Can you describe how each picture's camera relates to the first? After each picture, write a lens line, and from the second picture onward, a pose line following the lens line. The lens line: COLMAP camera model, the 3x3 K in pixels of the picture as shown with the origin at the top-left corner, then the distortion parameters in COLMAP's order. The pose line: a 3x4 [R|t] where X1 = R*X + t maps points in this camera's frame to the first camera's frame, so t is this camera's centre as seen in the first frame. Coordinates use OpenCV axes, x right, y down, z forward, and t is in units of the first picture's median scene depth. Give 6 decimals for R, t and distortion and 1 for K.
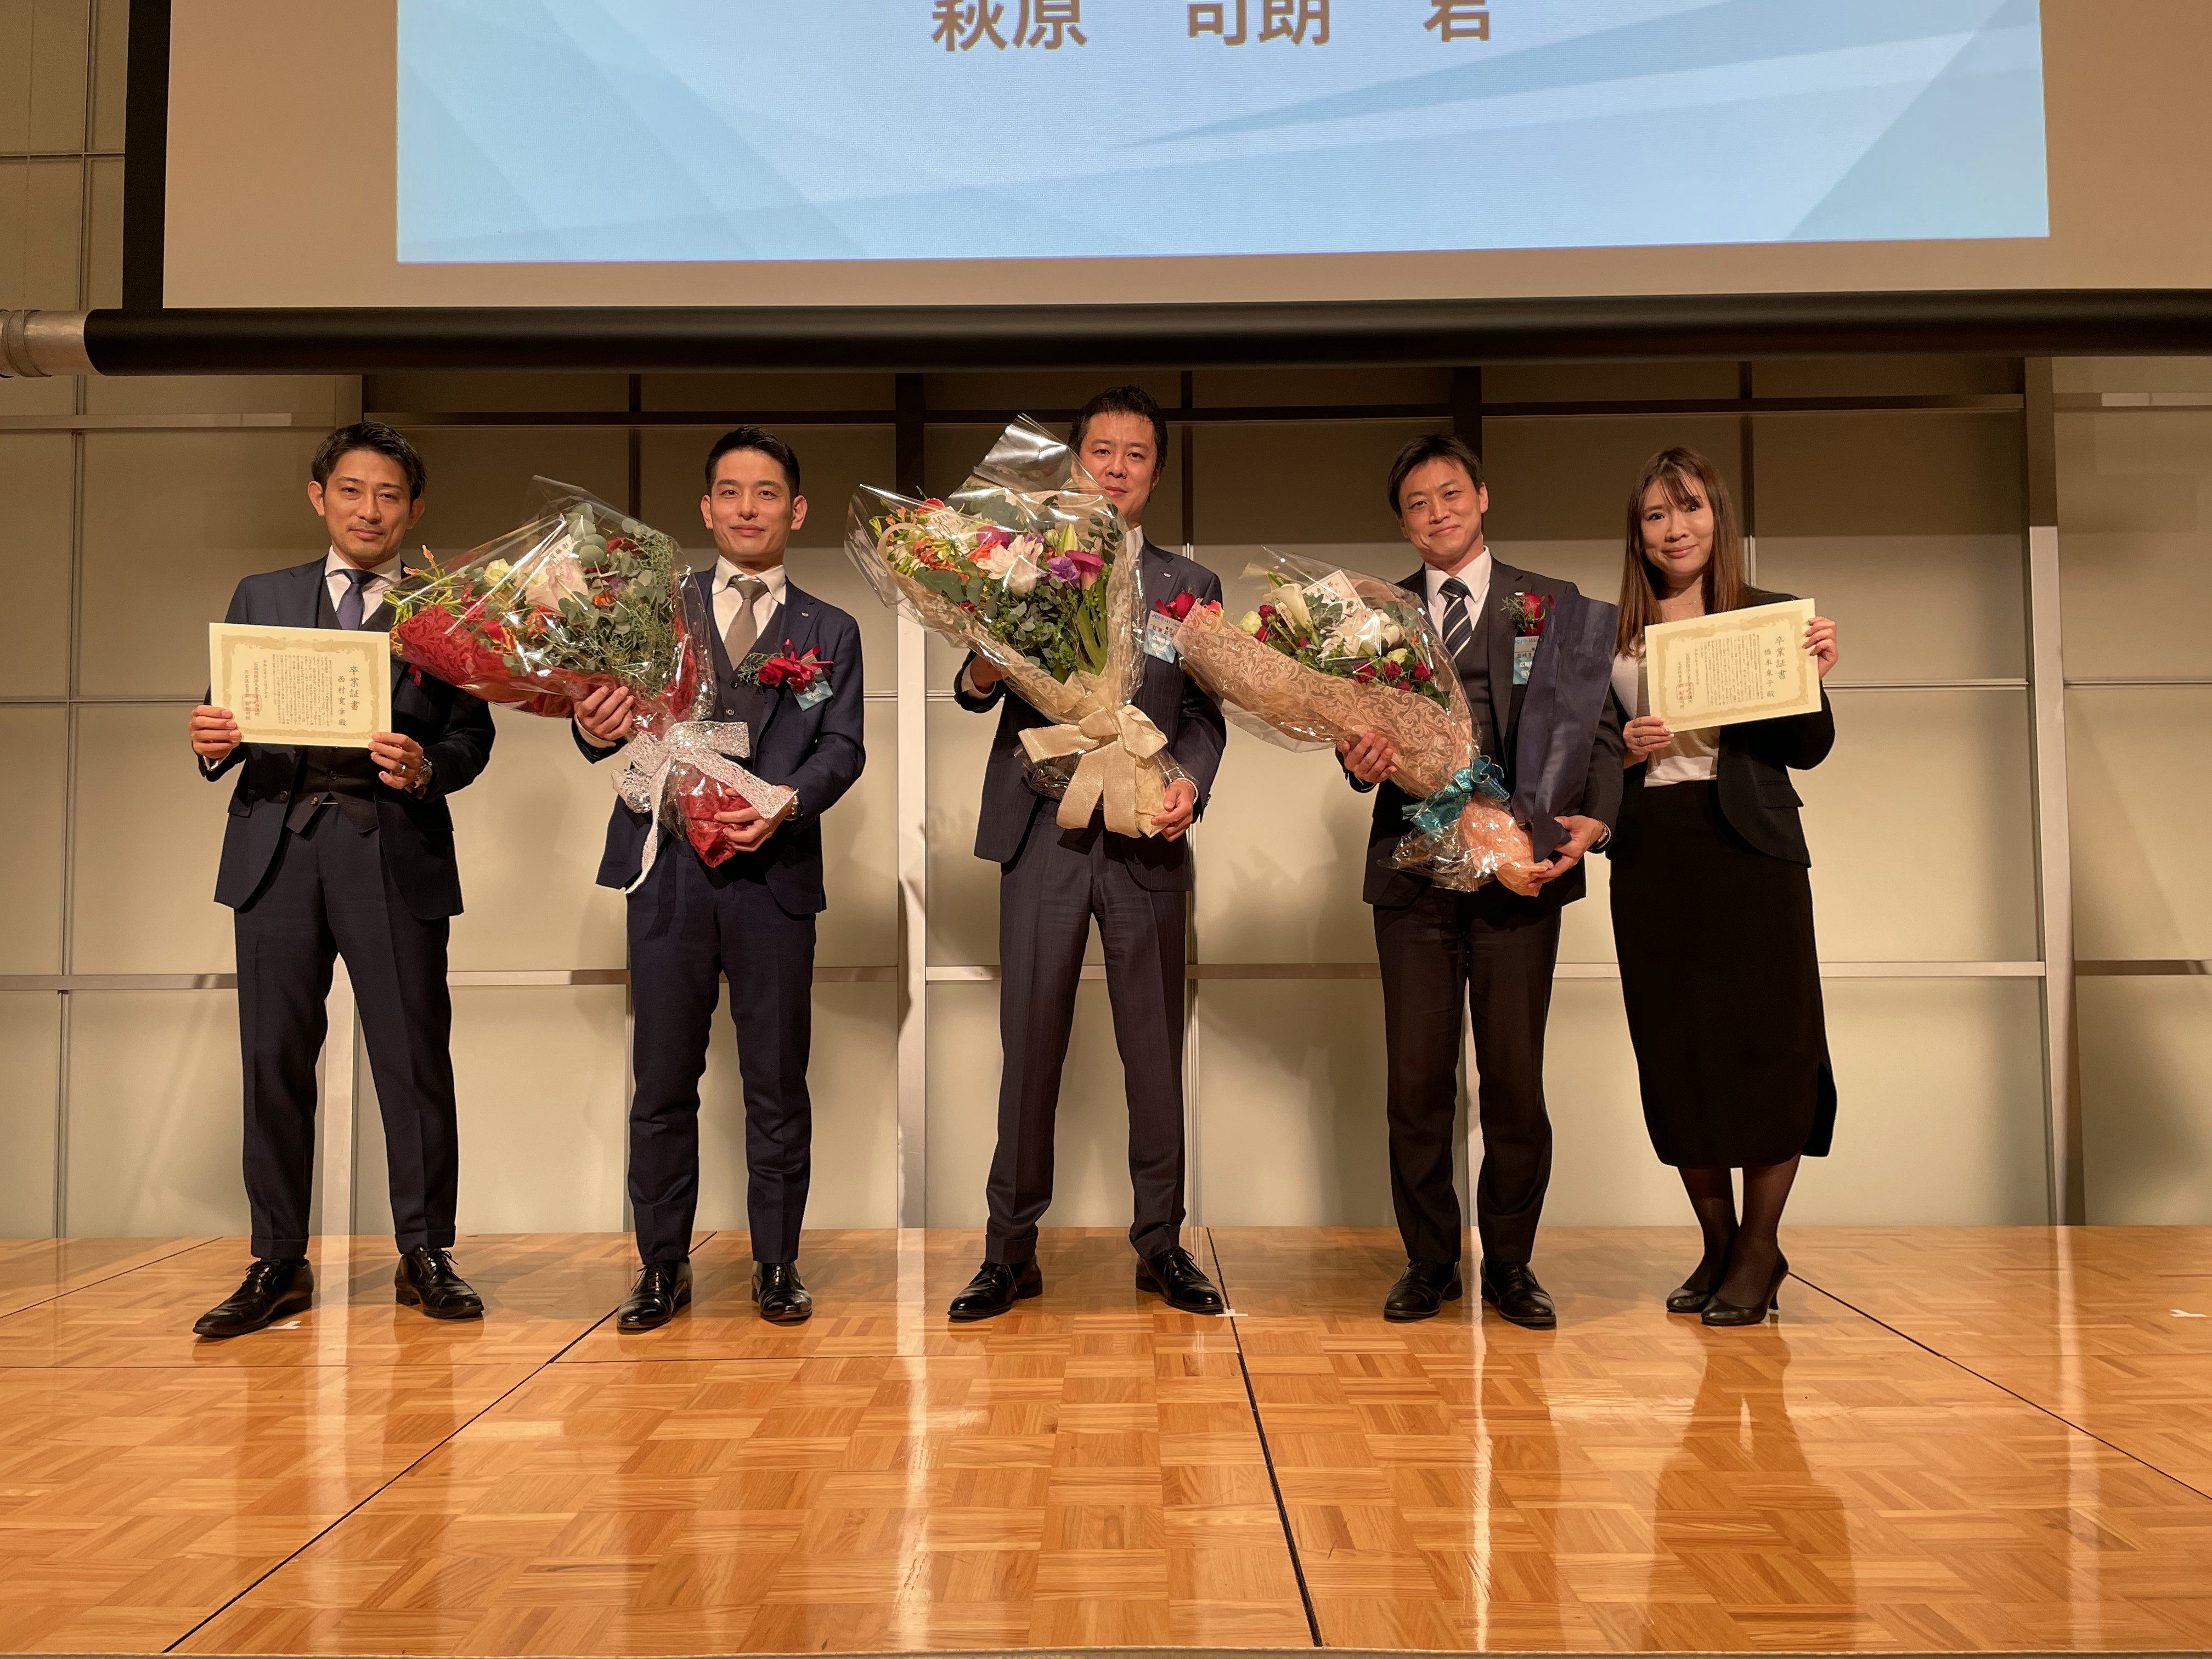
lens RADIAL K [[1642.3, 0, 1087.9], [0, 1642.3, 833.6], [0, 0, 1]] dist [0.049562, -0.080568]
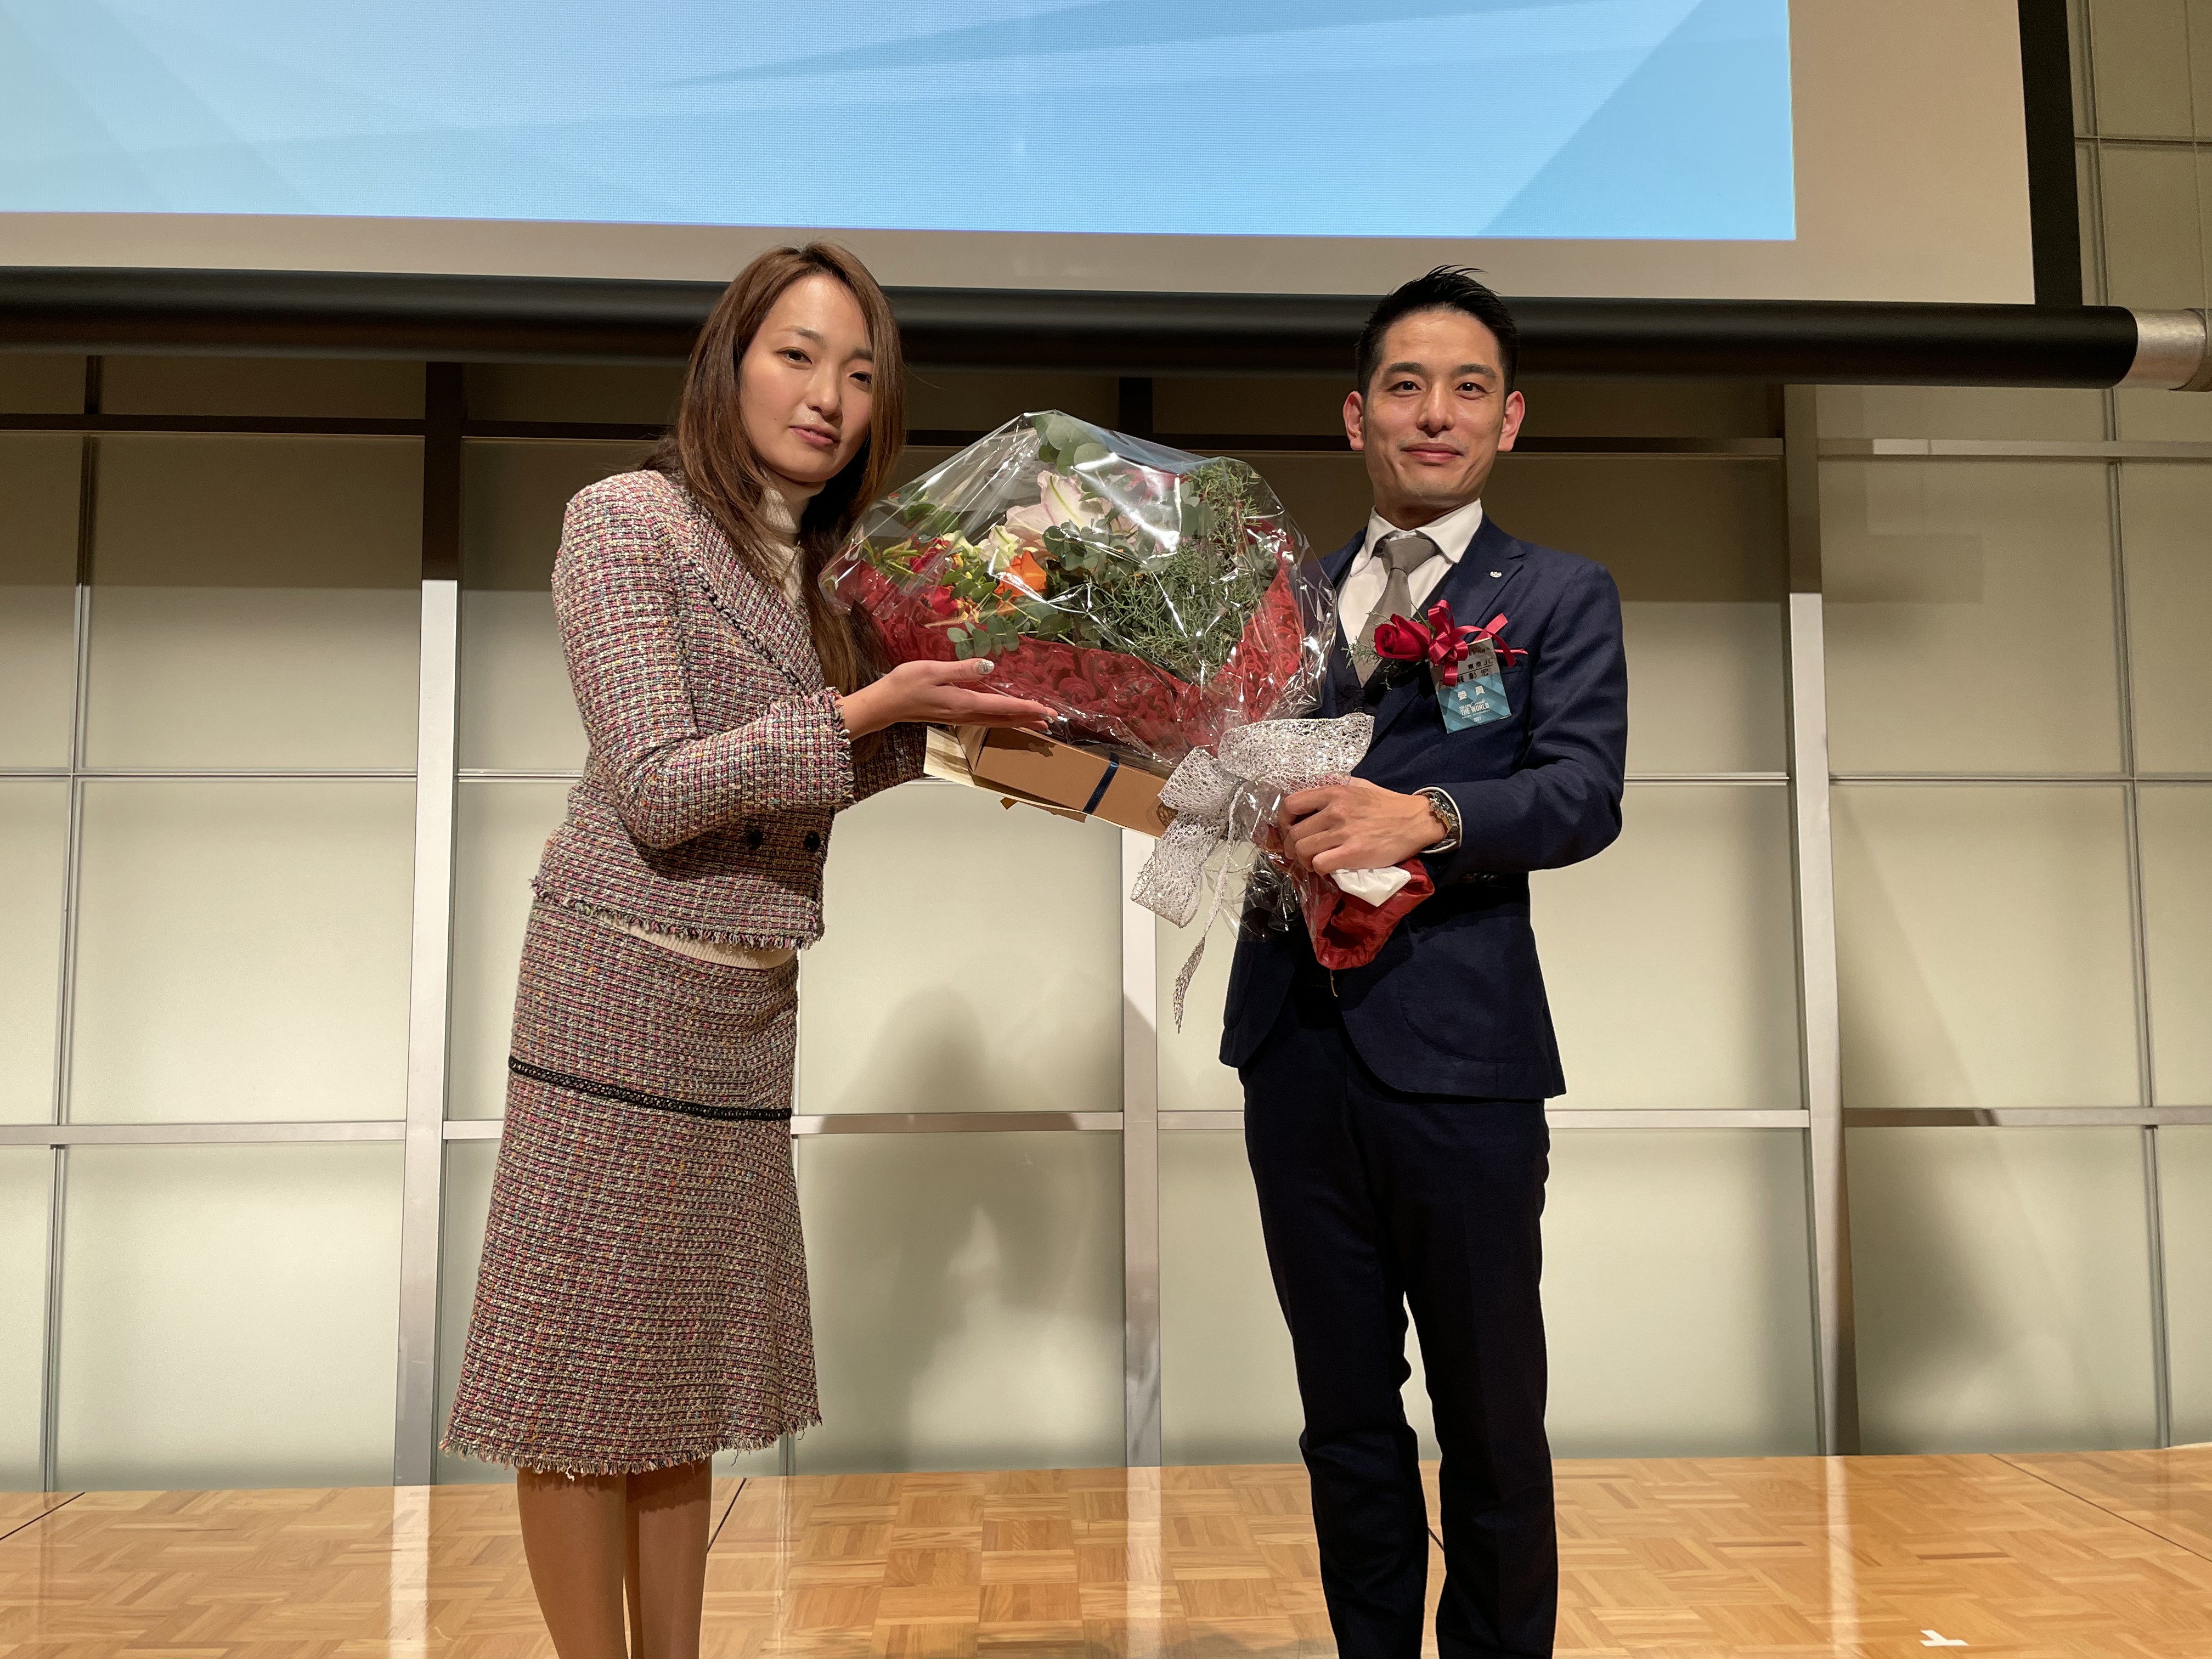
lens RADIAL K [[1642.3, 0, 1098.8], [0, 1642.3, 843.7], [0, 0, 1]] dist [0.049562, -0.080568]
pose [[0.997222, 0.008905, 0.073957, 0.156003], [-0.006556, 0.999468, -0.031945, -0.028425], [-0.074202, 0.031372, 0.996750, 0.187535]]
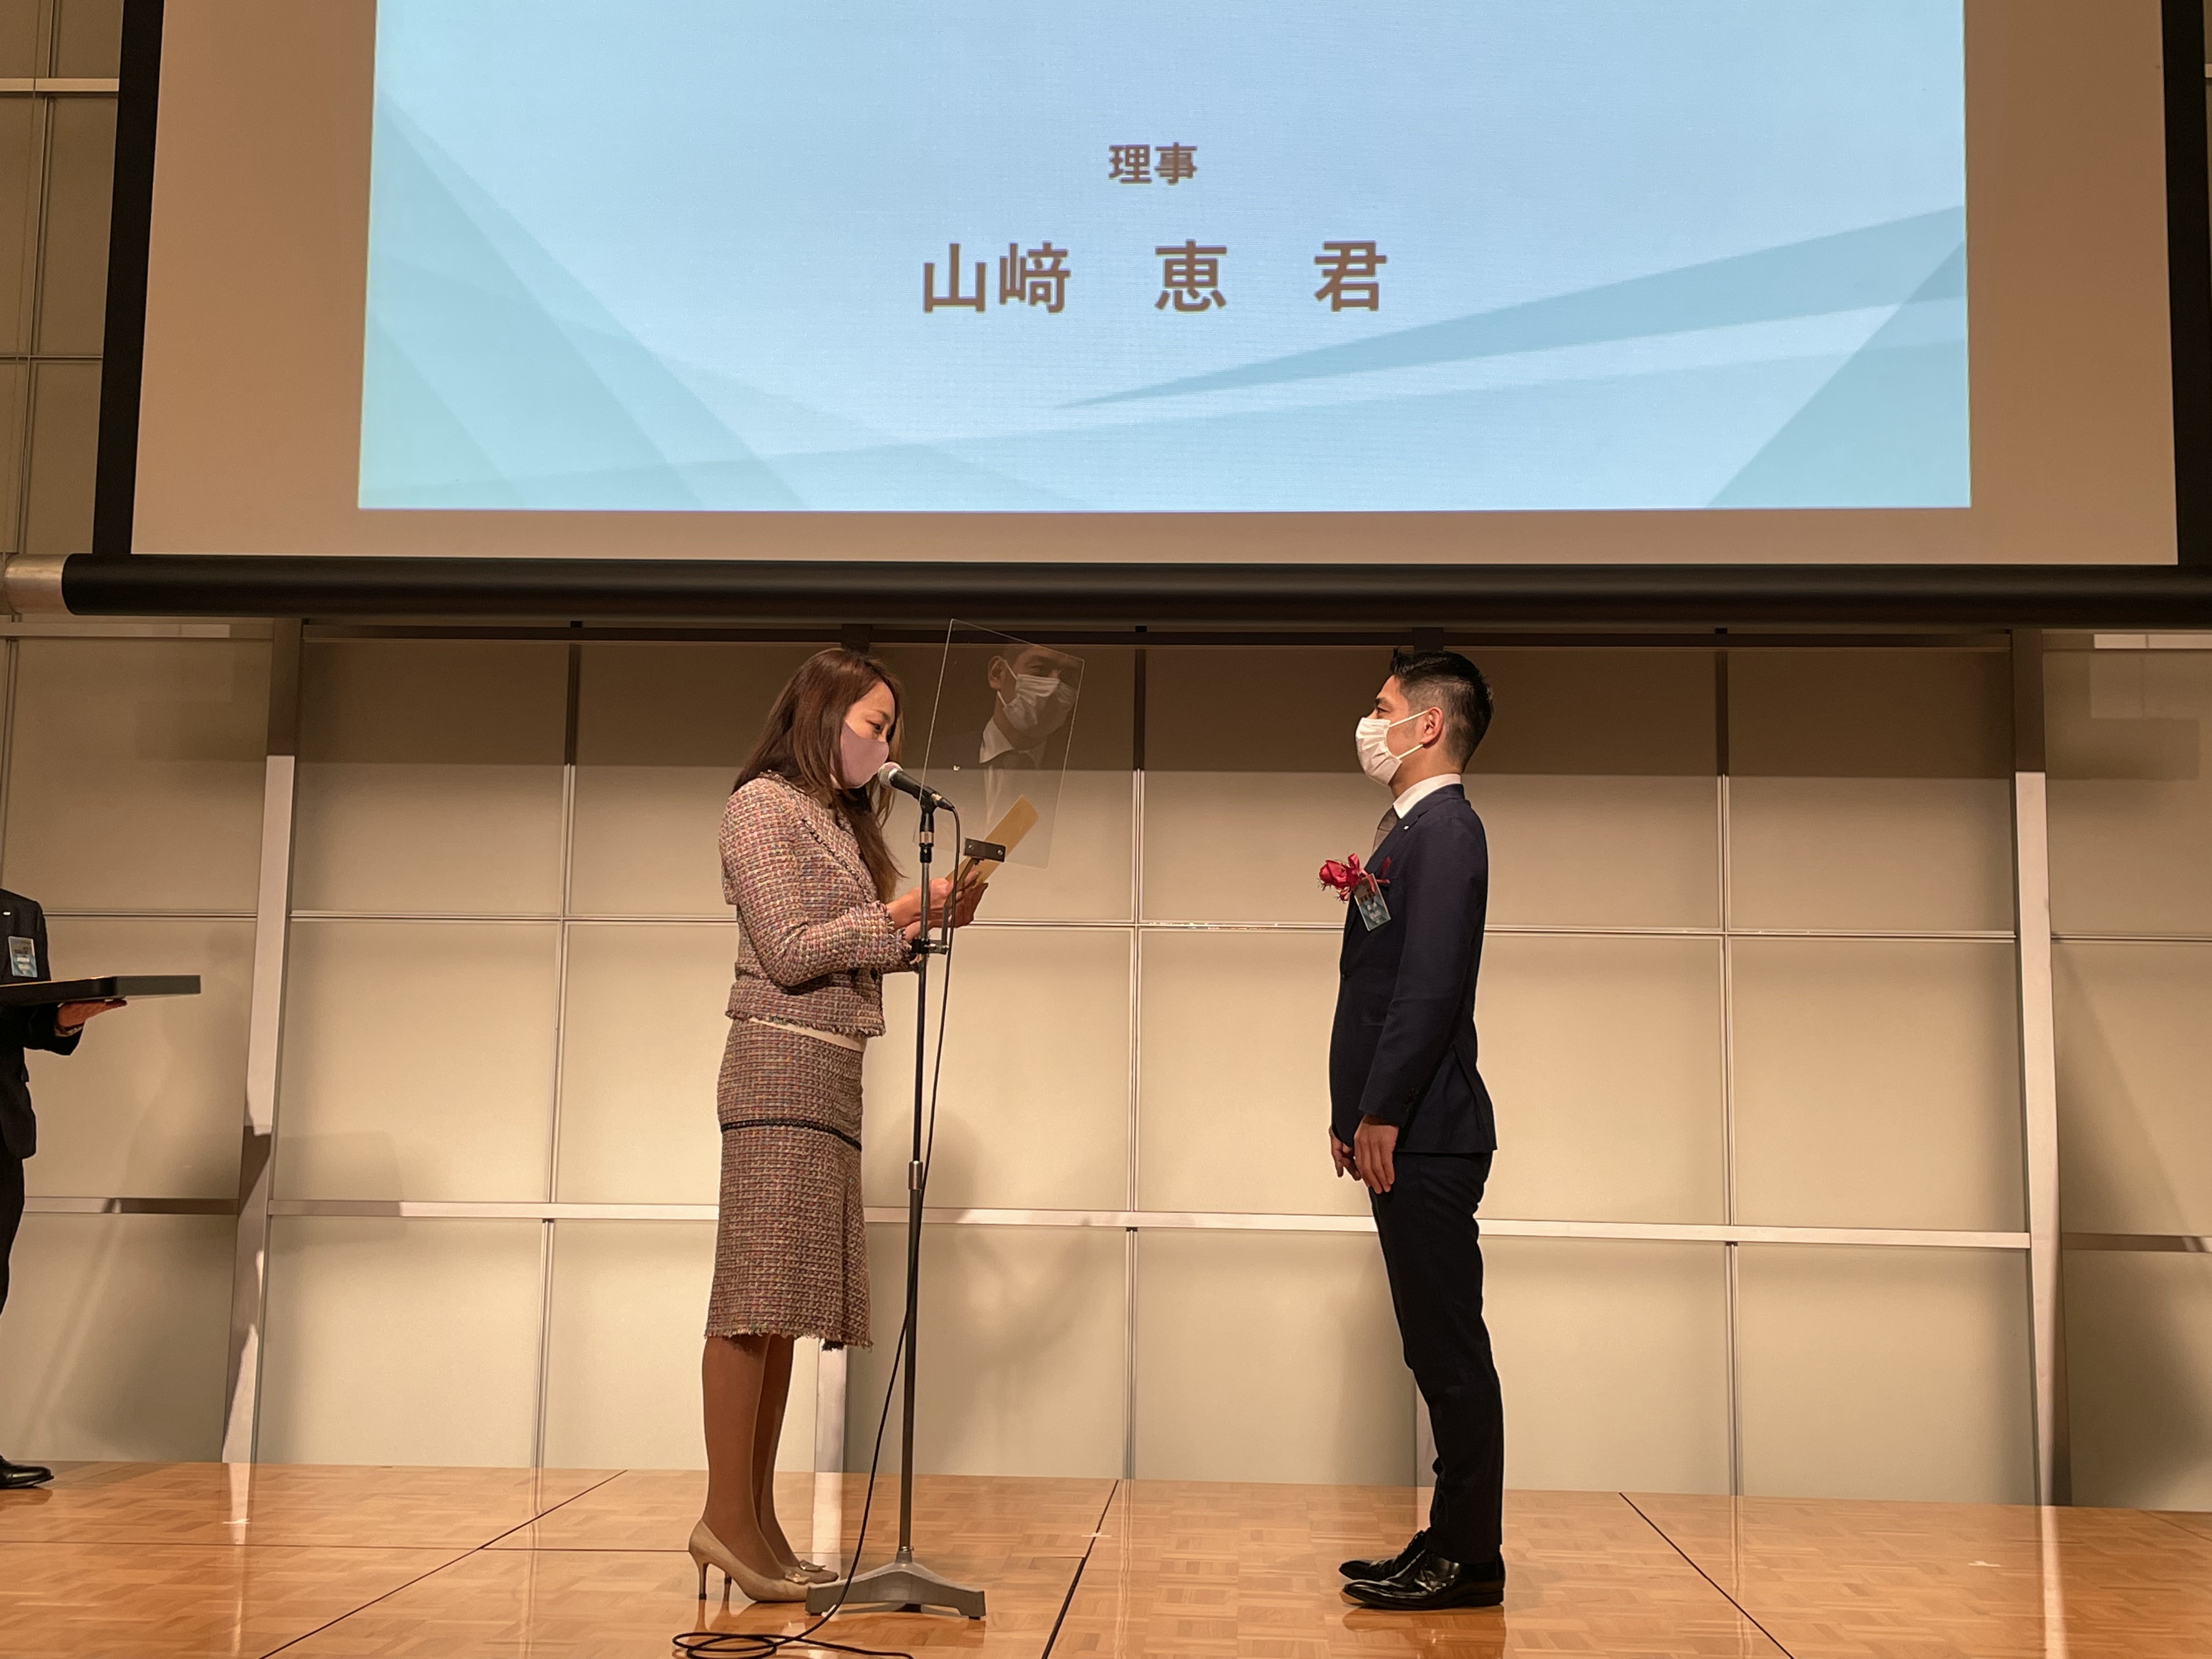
lens RADIAL K [[2516.9, 0, 1098.1], [0, 2516.9, 806.5], [0, 0, 1]] dist [0.027463, 0.000000]
pose [[0.998862, 0.018784, -0.043832, 0.104961], [-0.022262, 0.996524, -0.080277, -0.037329], [0.042172, 0.081161, 0.995808, -0.479545]]
